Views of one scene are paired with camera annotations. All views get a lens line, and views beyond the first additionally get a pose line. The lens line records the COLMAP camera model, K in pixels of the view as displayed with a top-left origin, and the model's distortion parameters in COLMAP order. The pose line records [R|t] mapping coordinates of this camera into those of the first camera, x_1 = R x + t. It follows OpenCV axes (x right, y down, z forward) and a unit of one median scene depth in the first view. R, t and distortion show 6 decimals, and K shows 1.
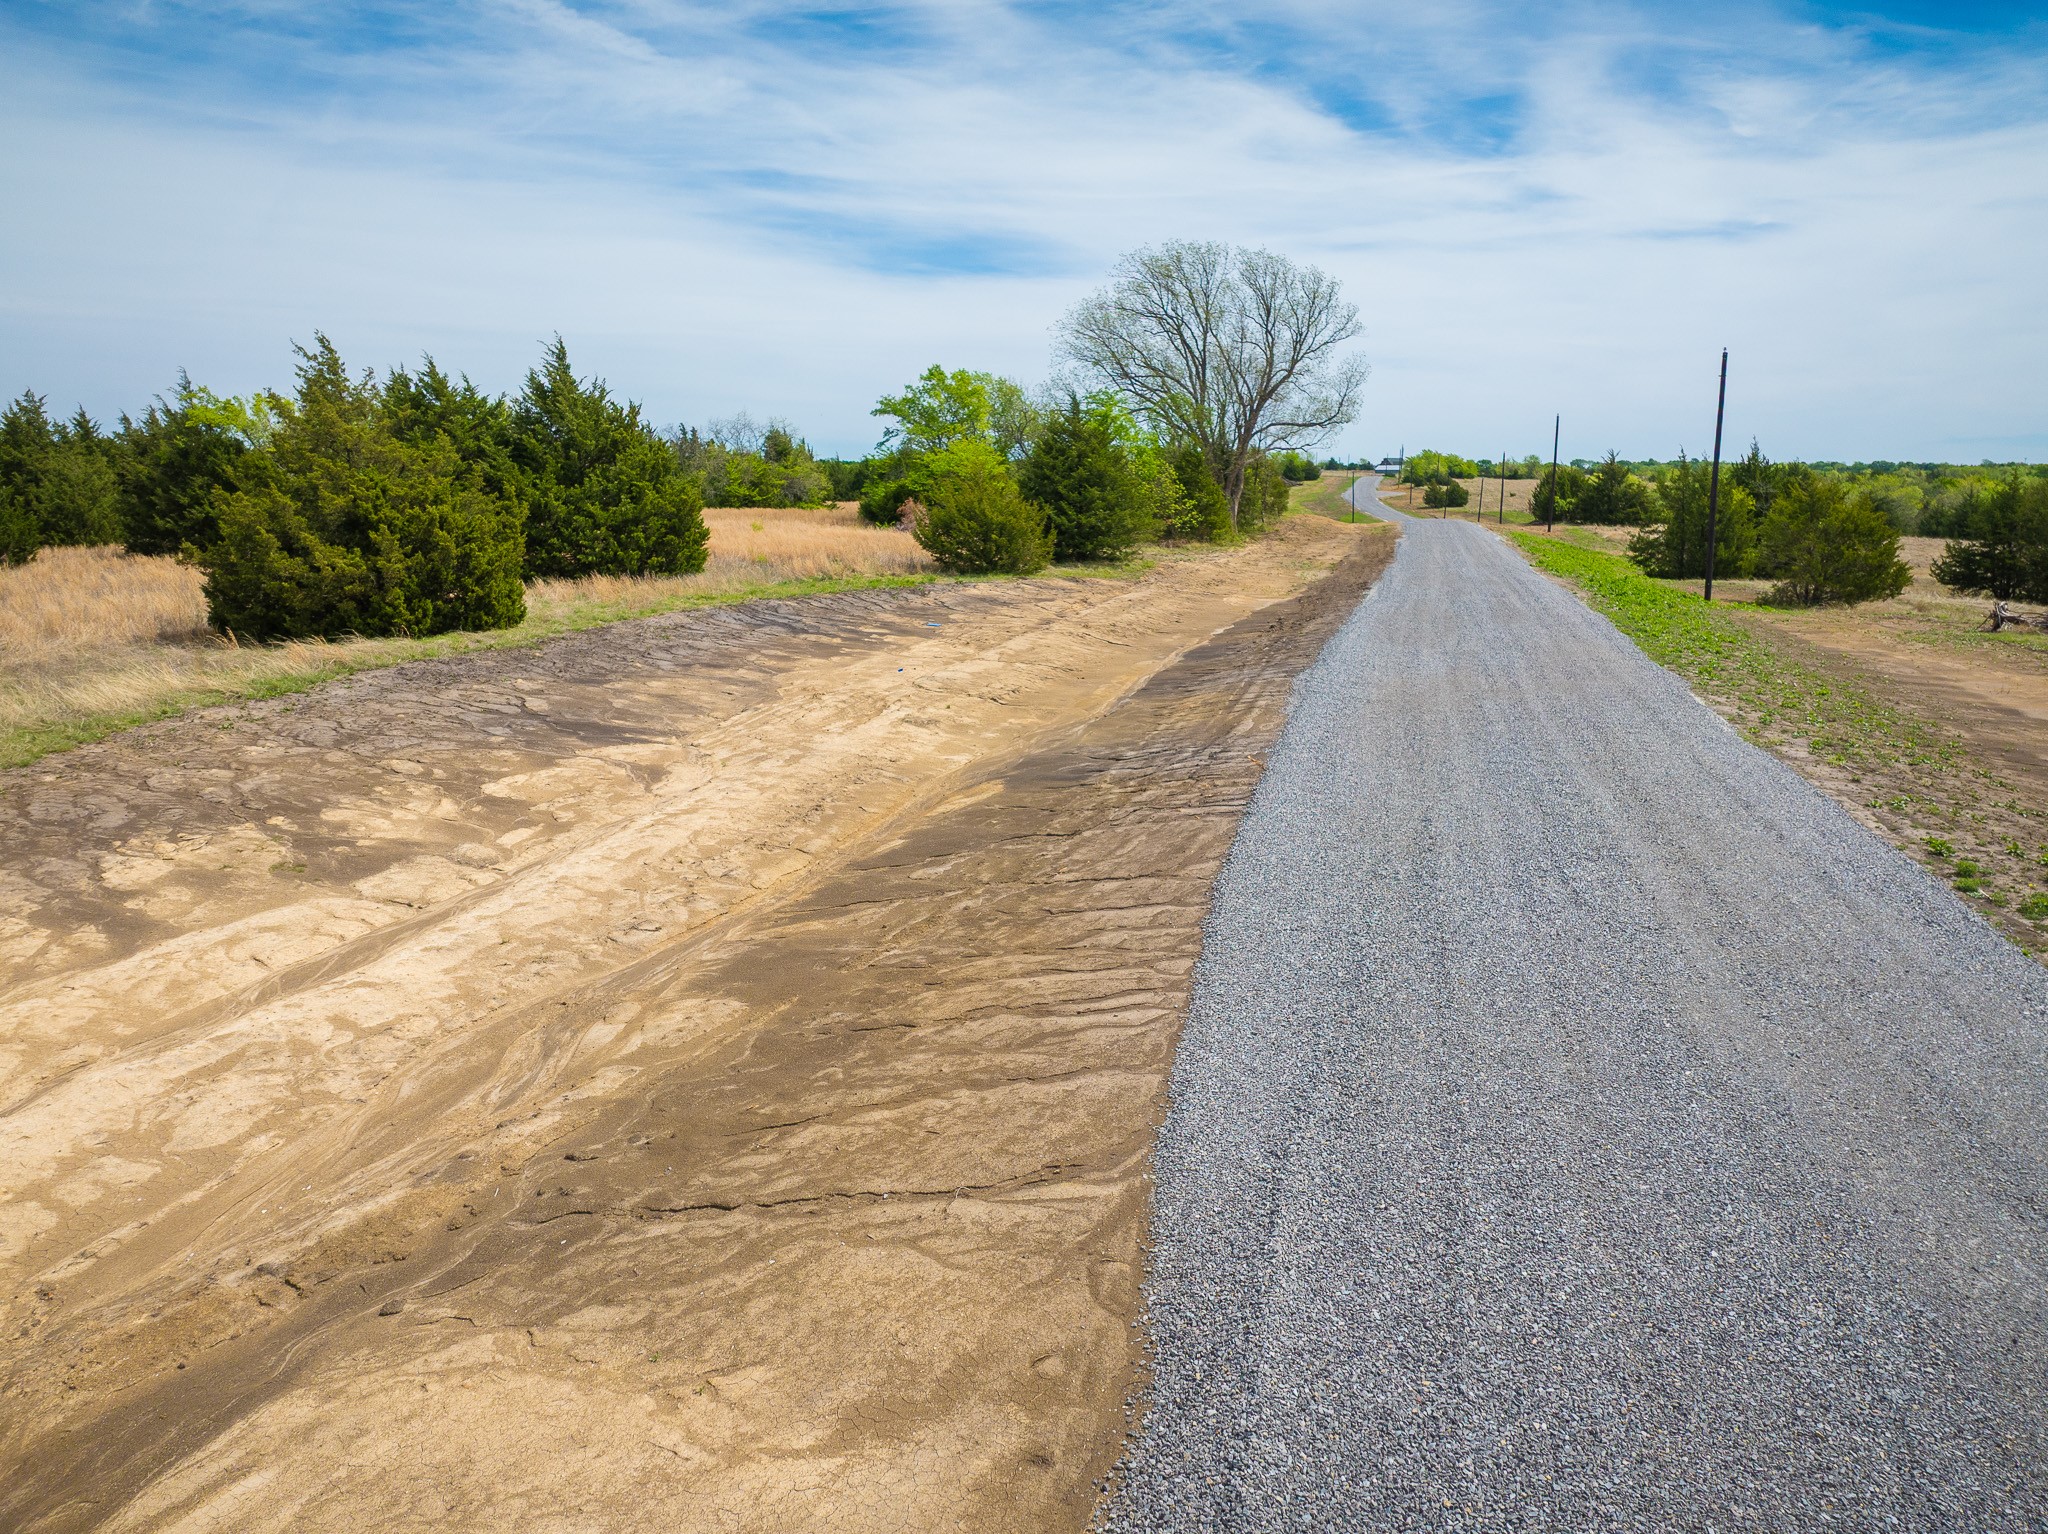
lens RADIAL K [[1447.6, 0, 1040.2], [0, 1447.6, 768.7], [0, 0, 1]] dist [-0.045782, 0.014389]
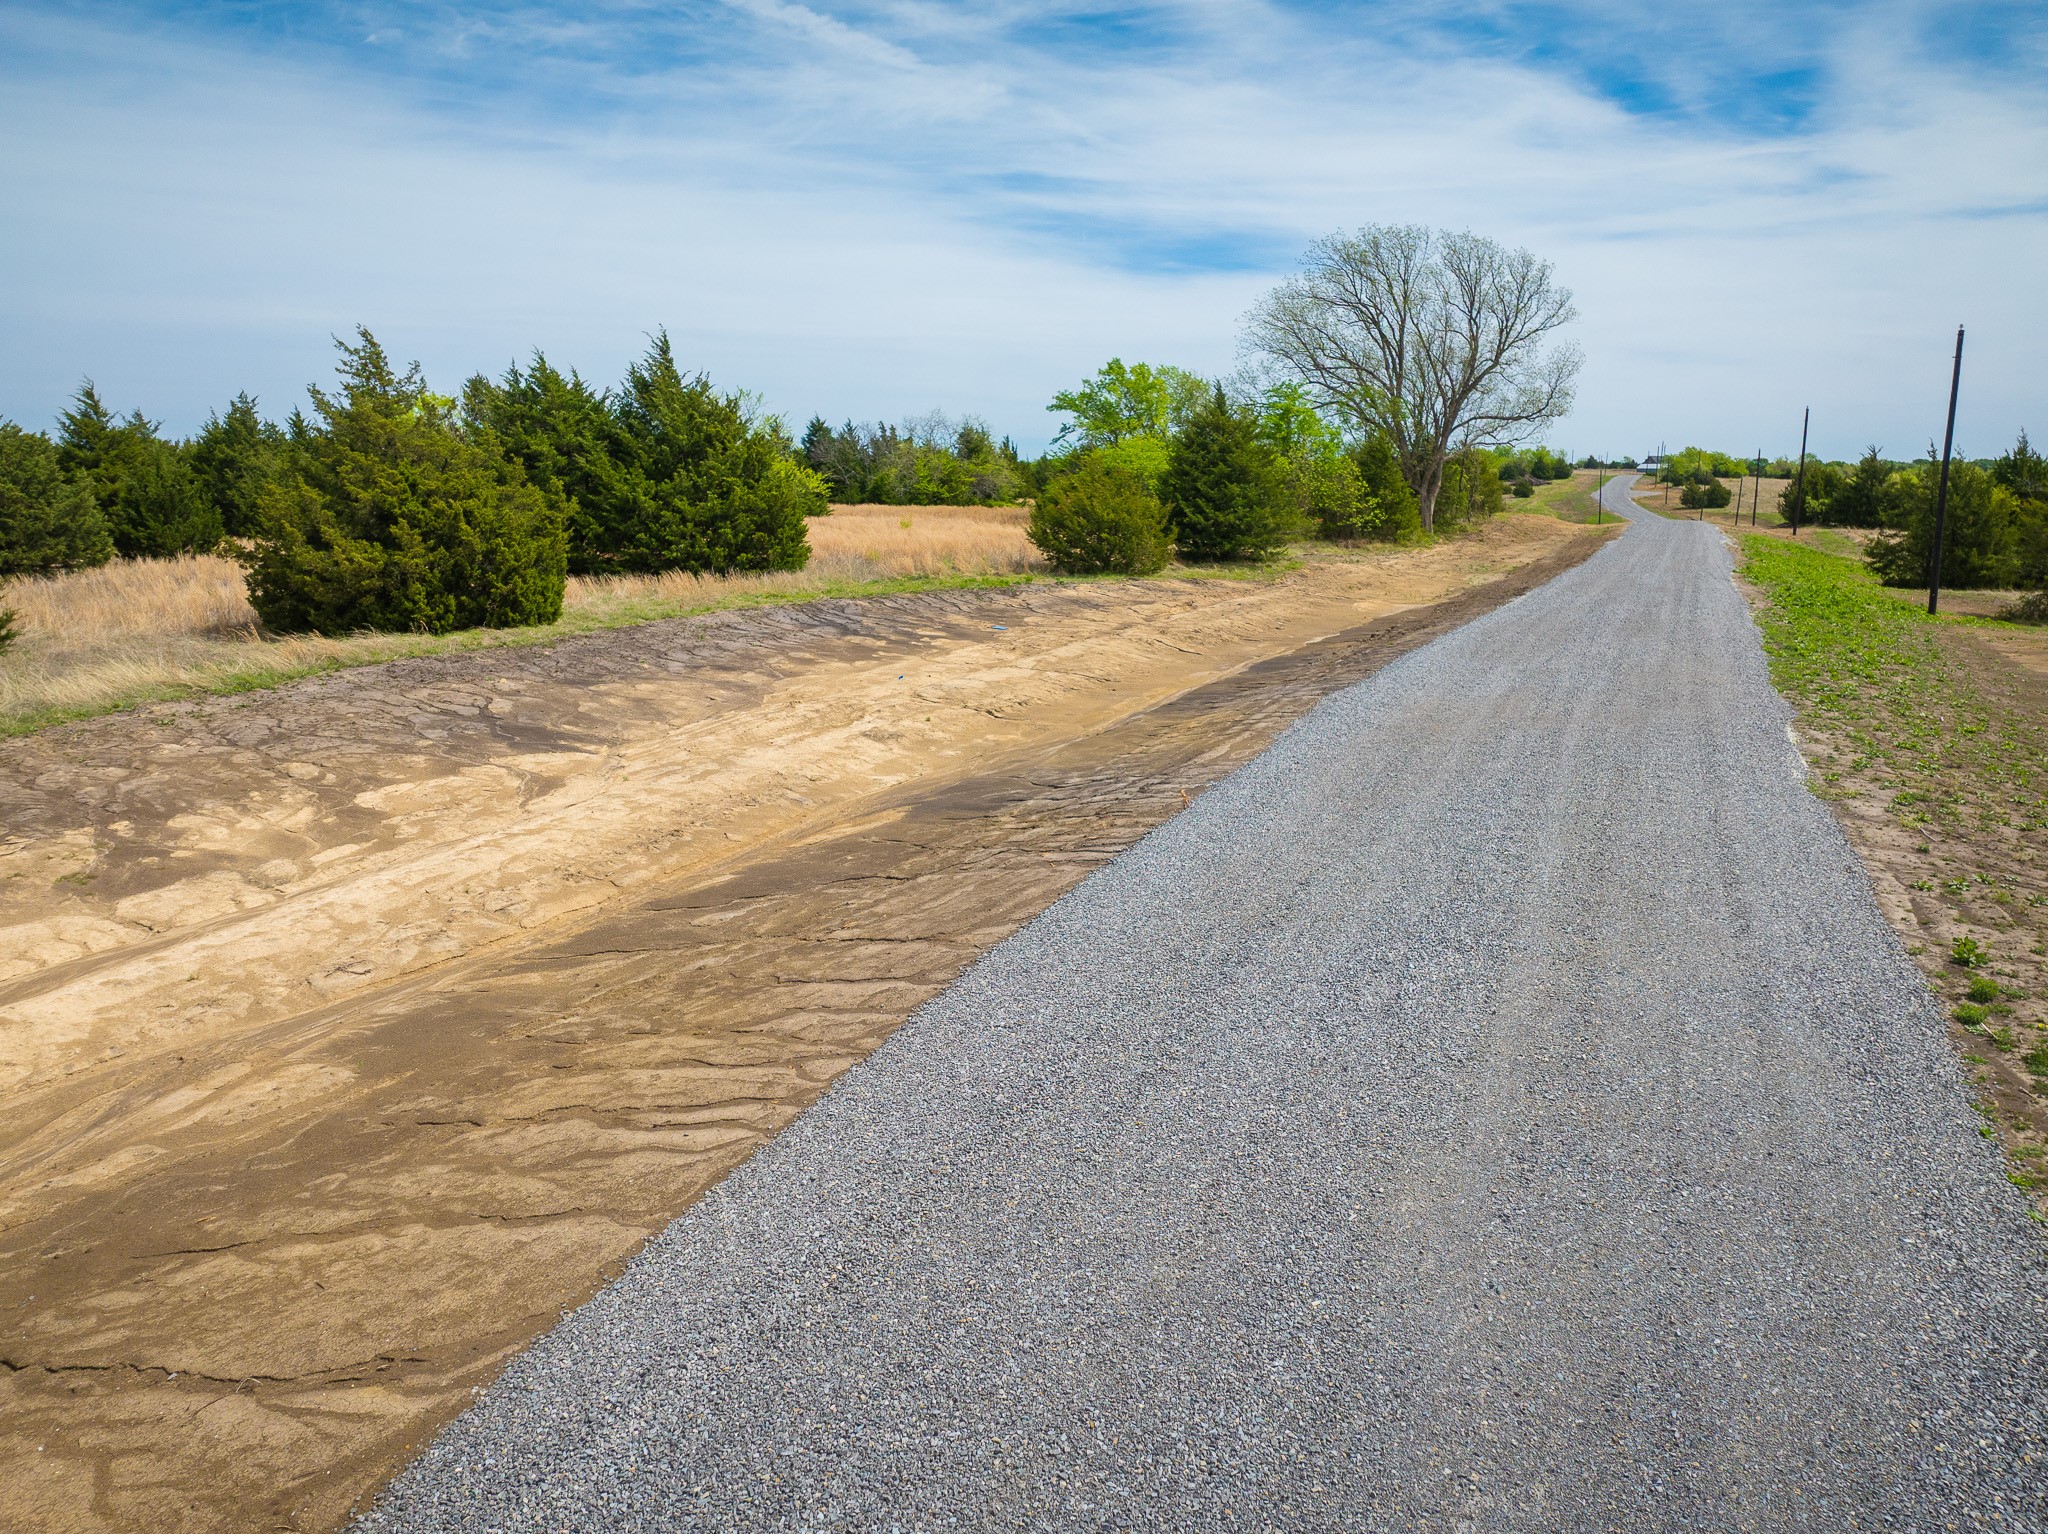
lens RADIAL K [[1447.6, 0, 1056.7], [0, 1447.6, 755.0], [0, 0, 1]] dist [-0.045782, 0.014389]
pose [[0.986052, 0.030414, -0.163634, 0.147165], [-0.031820, 0.999476, -0.005979, -0.015490], [0.163366, 0.011102, 0.986503, 0.097468]]
